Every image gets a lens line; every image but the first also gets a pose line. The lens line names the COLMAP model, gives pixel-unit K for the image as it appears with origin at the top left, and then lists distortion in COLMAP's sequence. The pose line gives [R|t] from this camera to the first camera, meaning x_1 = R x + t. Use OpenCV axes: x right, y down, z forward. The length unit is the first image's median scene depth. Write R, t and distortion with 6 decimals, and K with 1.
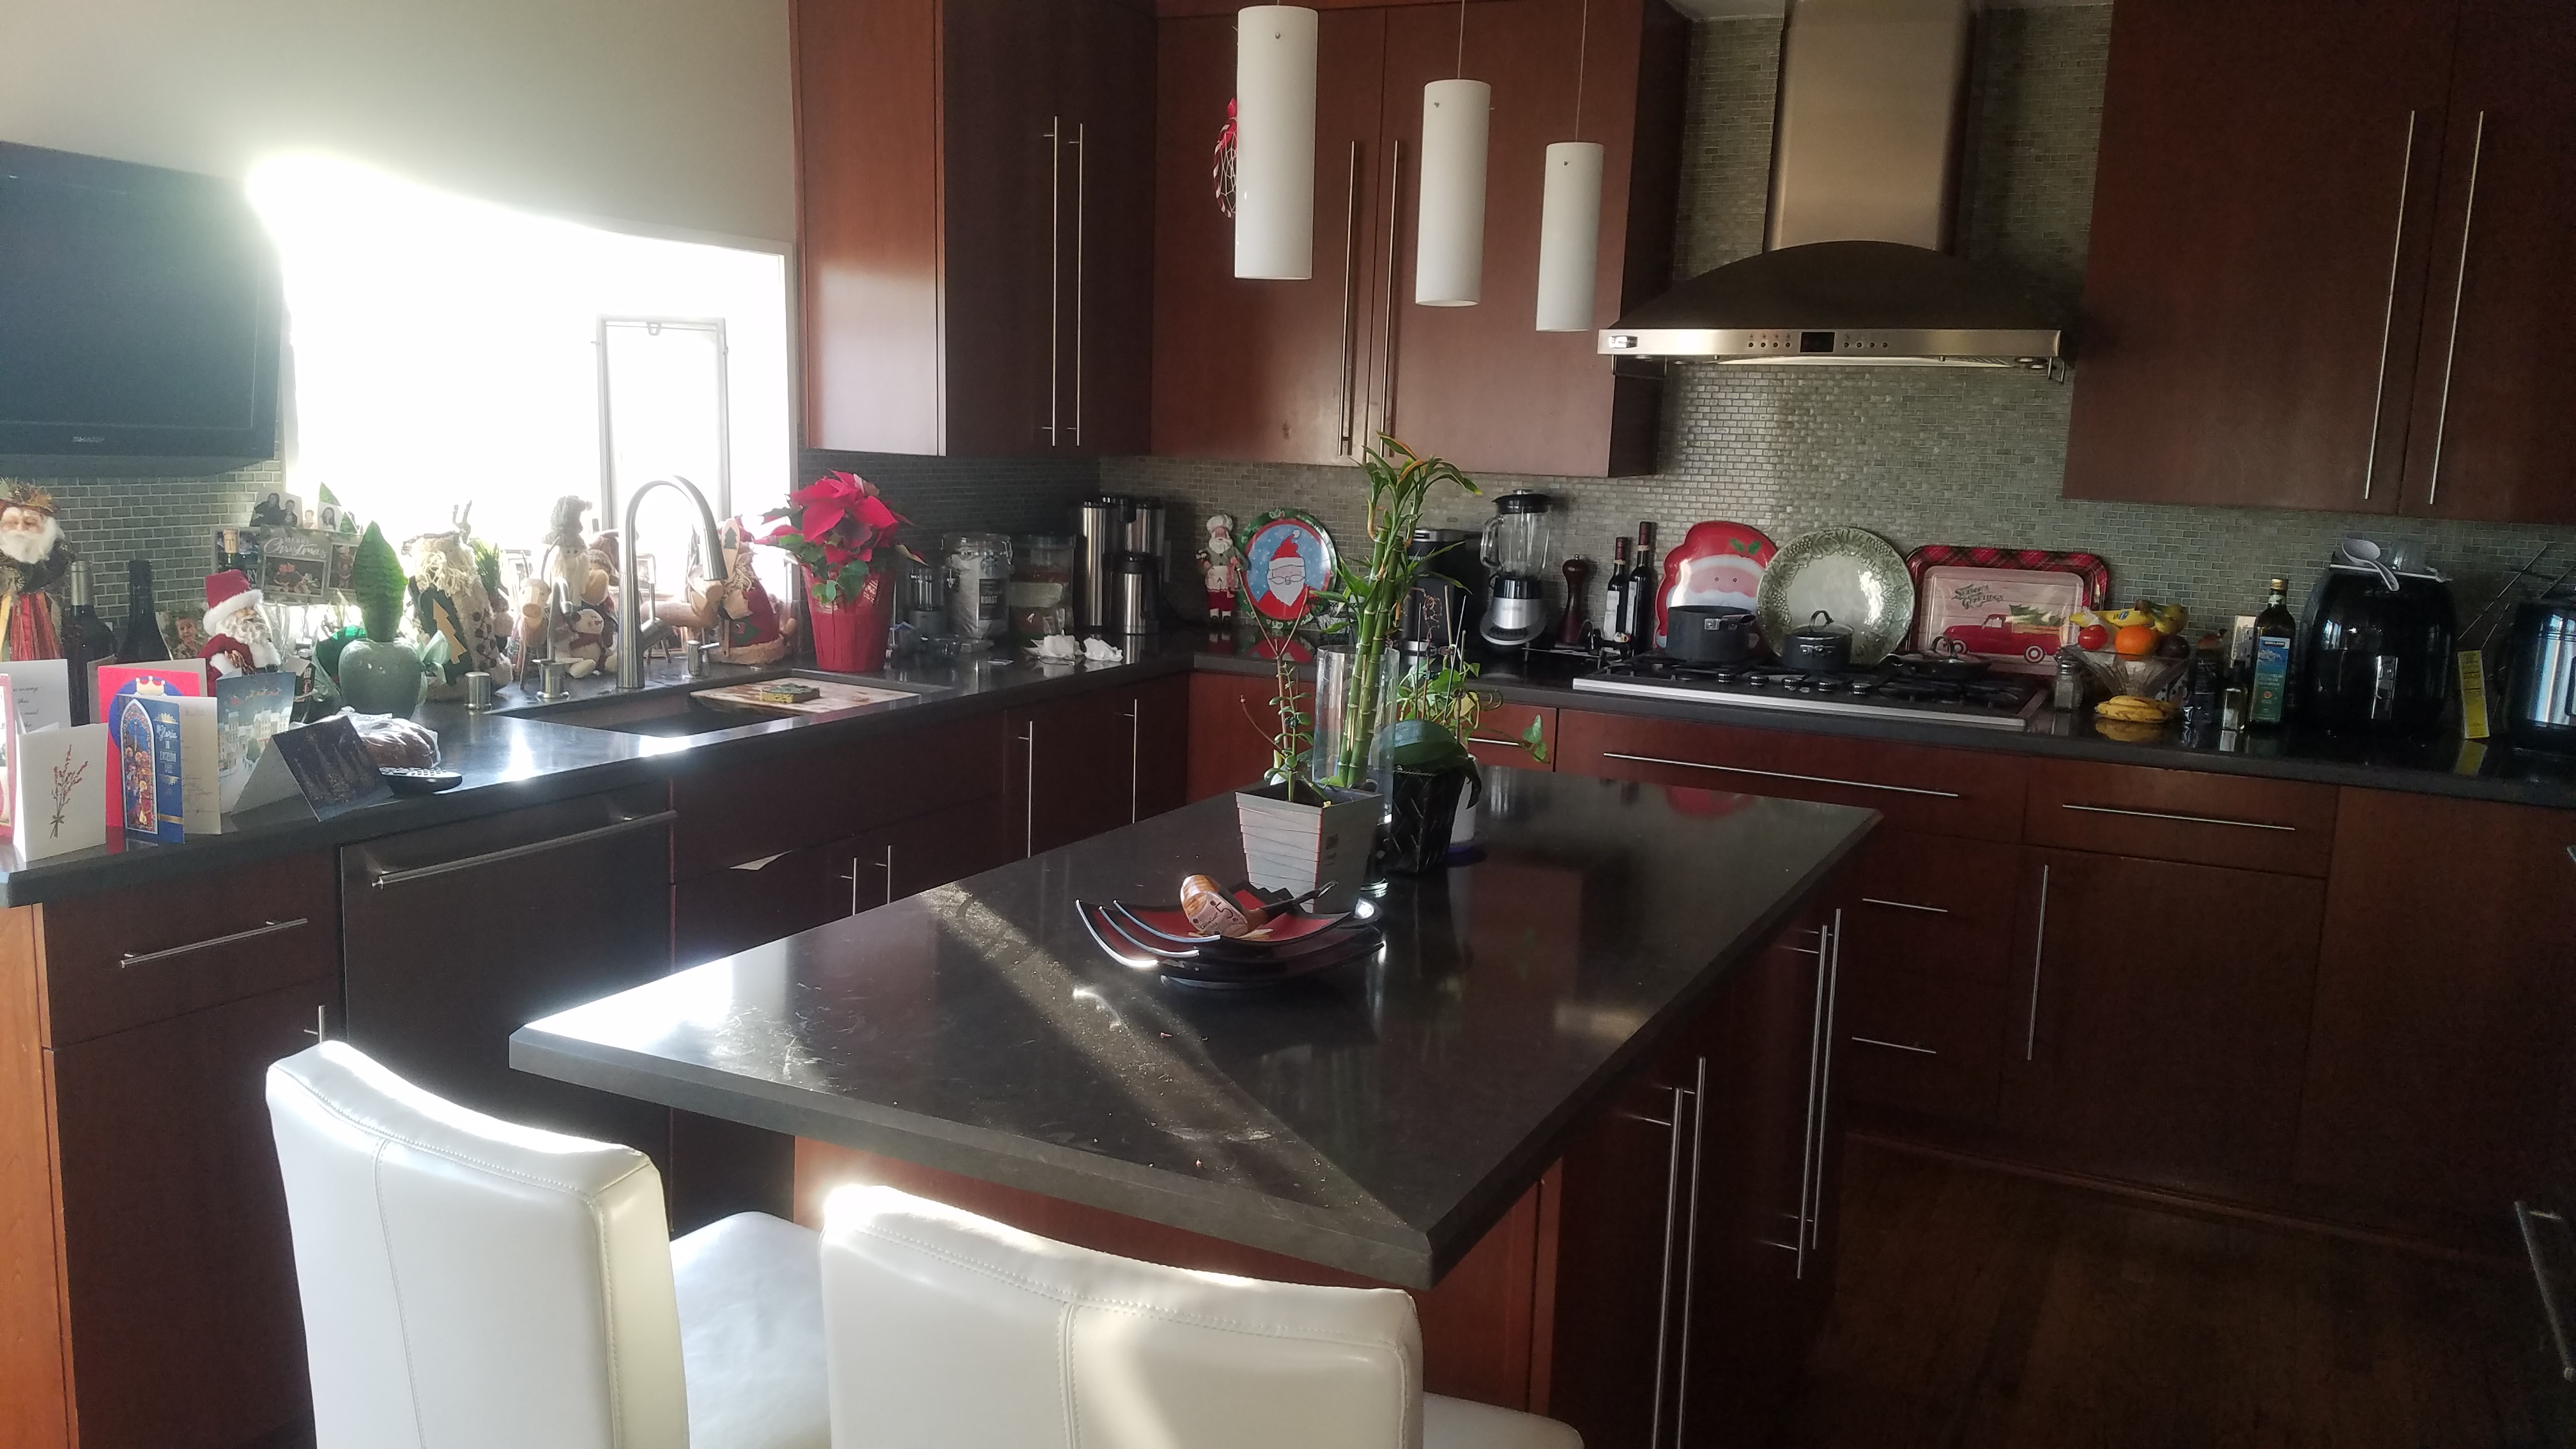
lens RADIAL K [[1935.8, 0, 1278.5], [0, 1935.8, 703.7], [0, 0, 1]] dist [0.015629, -0.015154]
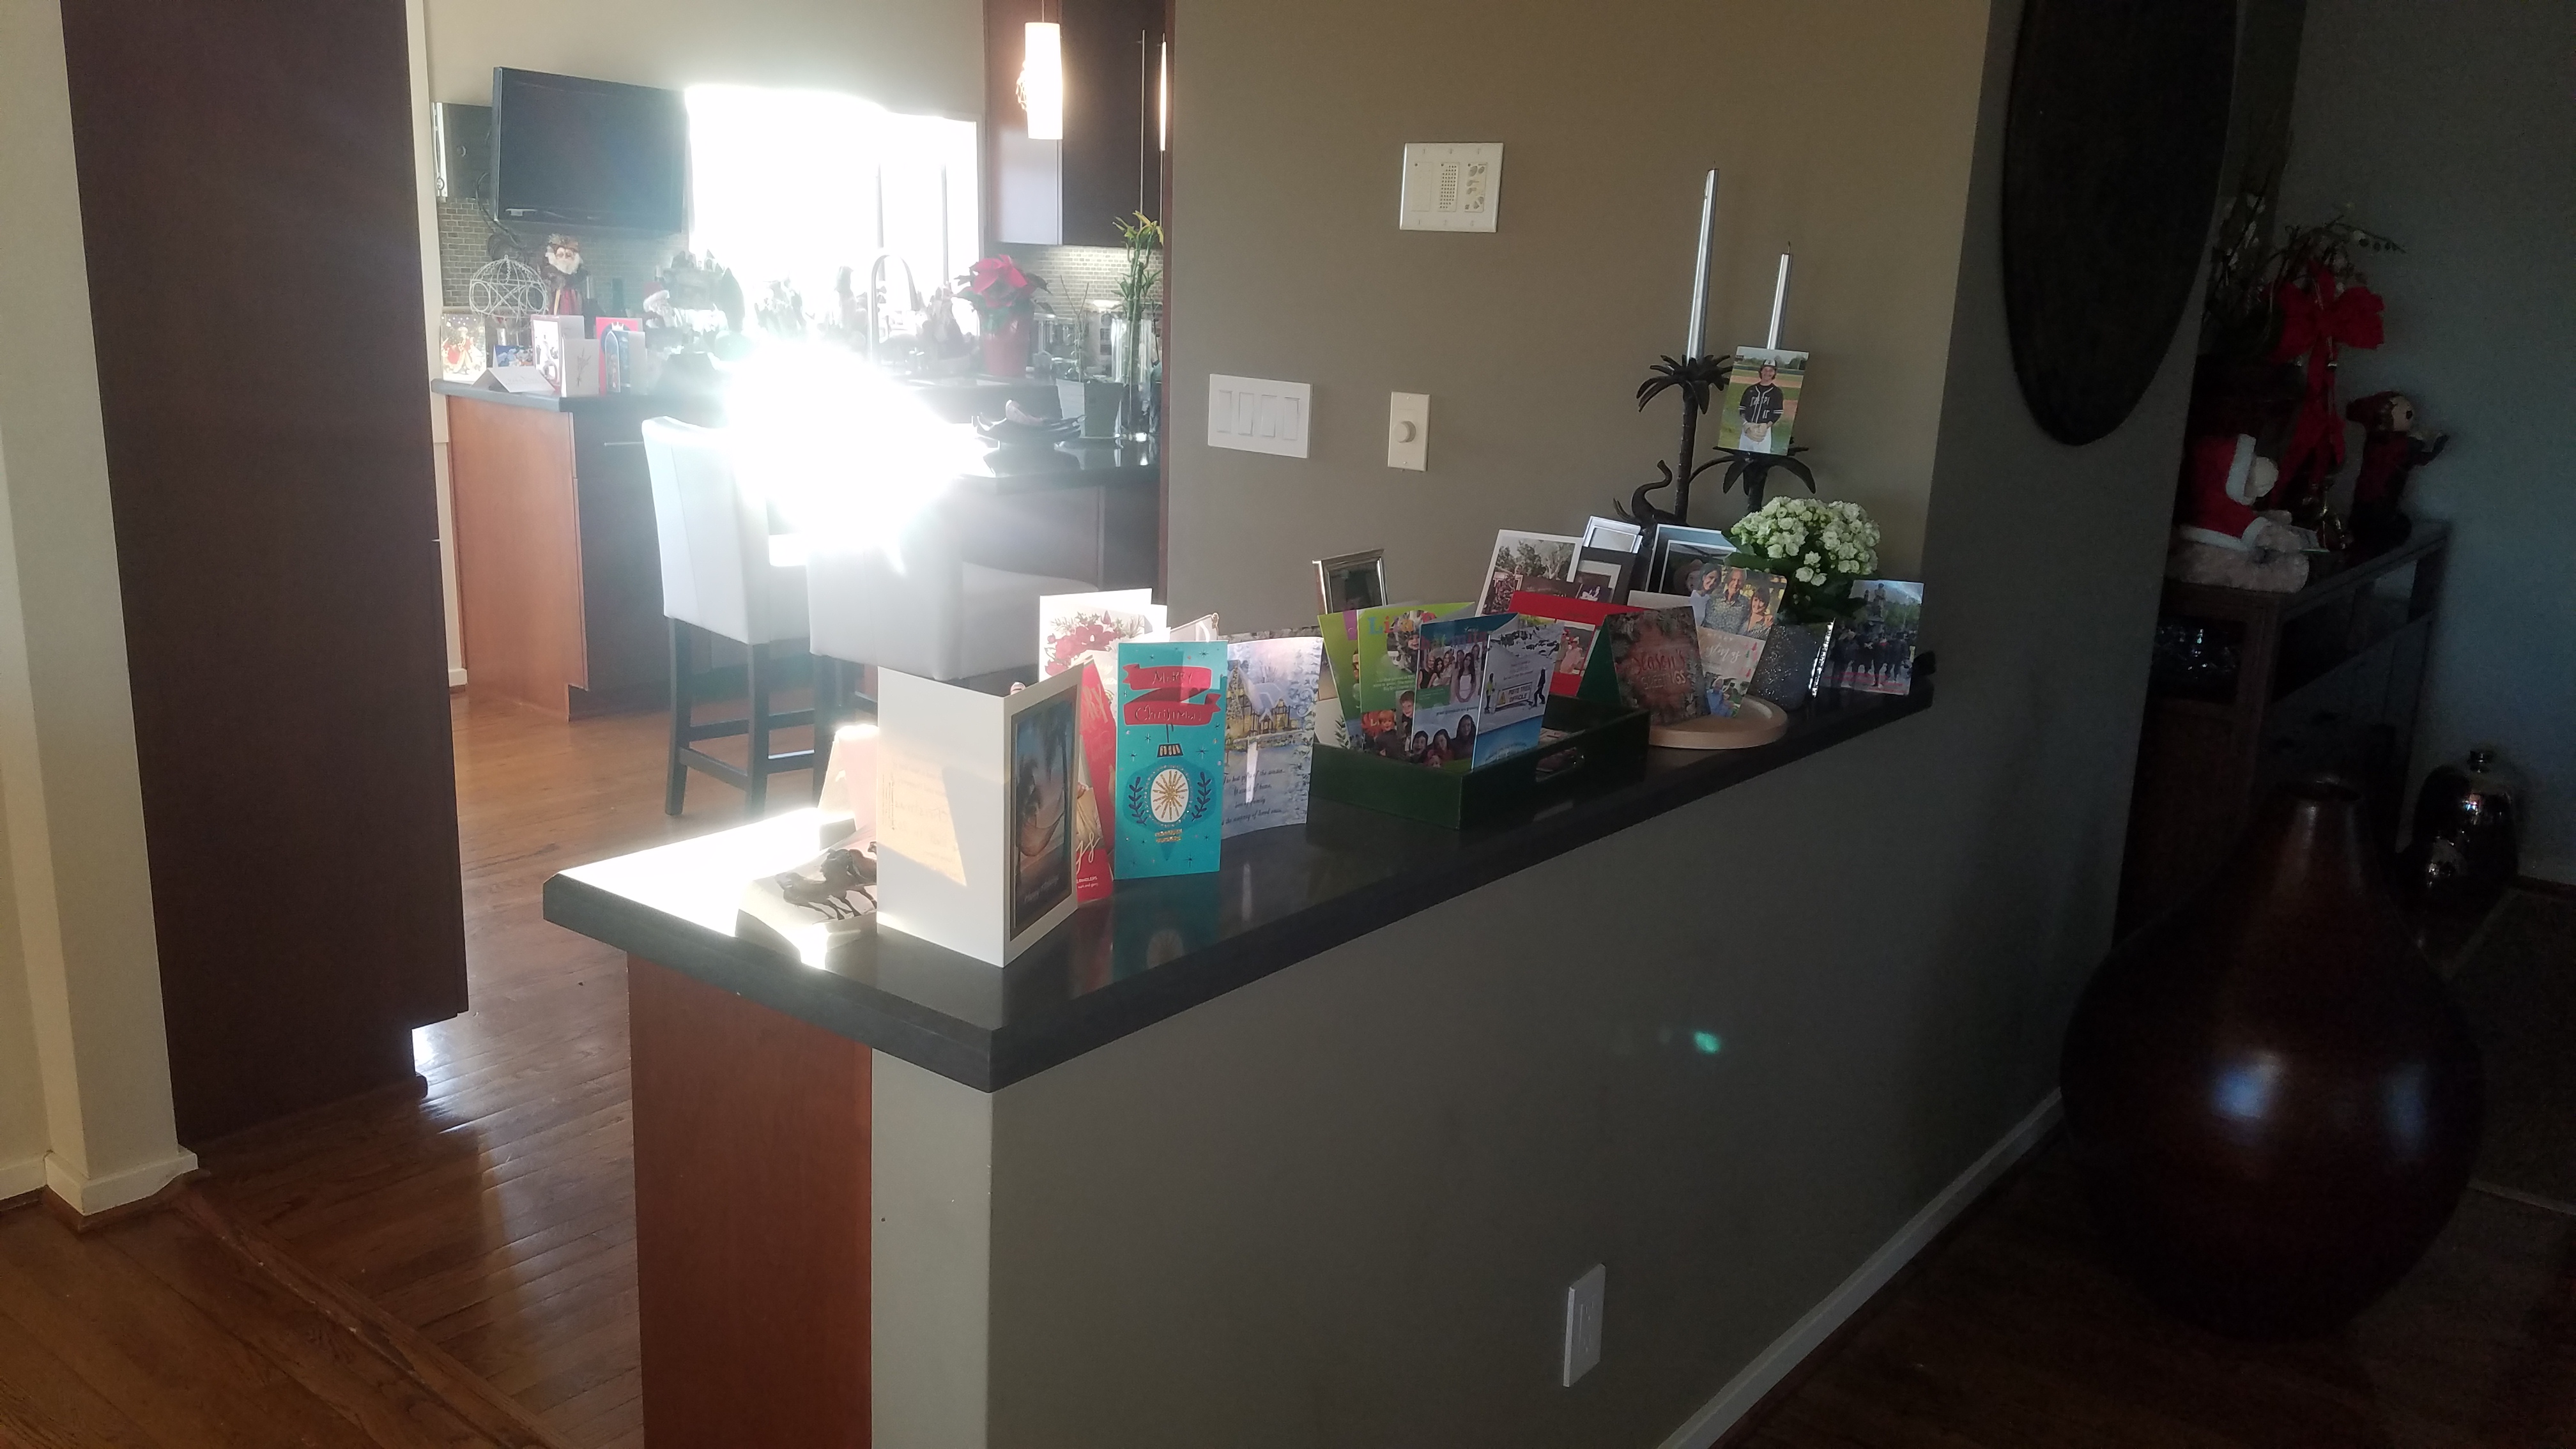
lens RADIAL K [[1935.8, 0, 1305.0], [0, 1935.8, 740.1], [0, 0, 1]] dist [0.015629, -0.015154]
pose [[0.977786, 0.063355, -0.199800, 0.576591], [-0.046525, 0.995048, 0.087838, 0.203786], [0.204375, -0.076592, 0.975892, -0.906756]]
